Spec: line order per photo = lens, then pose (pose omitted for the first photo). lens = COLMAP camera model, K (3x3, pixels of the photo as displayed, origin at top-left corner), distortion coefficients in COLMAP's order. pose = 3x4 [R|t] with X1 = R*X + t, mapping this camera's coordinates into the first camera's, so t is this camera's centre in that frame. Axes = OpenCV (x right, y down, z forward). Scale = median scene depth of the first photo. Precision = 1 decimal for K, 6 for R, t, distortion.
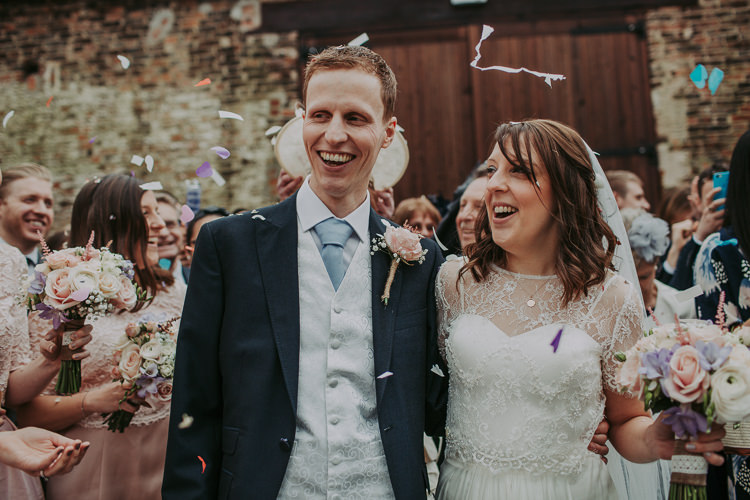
lens RADIAL K [[716.9, 0, 375.0], [0, 716.9, 250.0], [0, 0, 1]] dist [-0.082848, 0.090866]
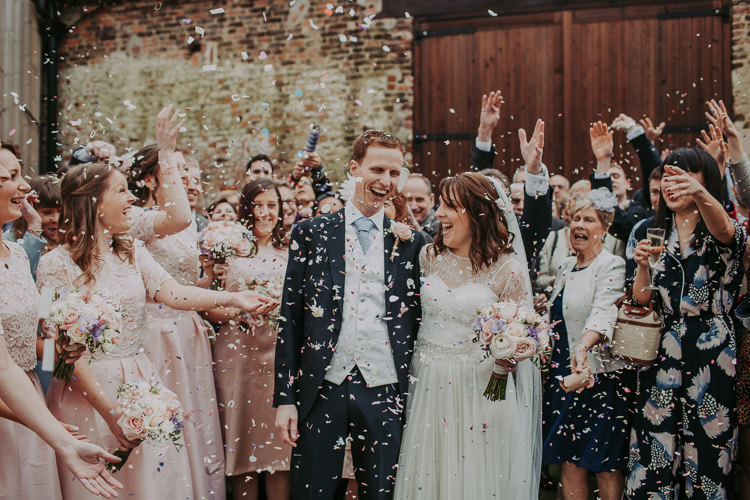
lens RADIAL K [[716.9, 0, 375.0], [0, 716.9, 250.0], [0, 0, 1]] dist [-0.082848, 0.090866]
pose [[0.981578, 0.046942, -0.185205, 0.062055], [-0.031967, 0.996034, 0.083034, -0.021969], [0.188368, -0.075584, 0.979186, -0.172310]]
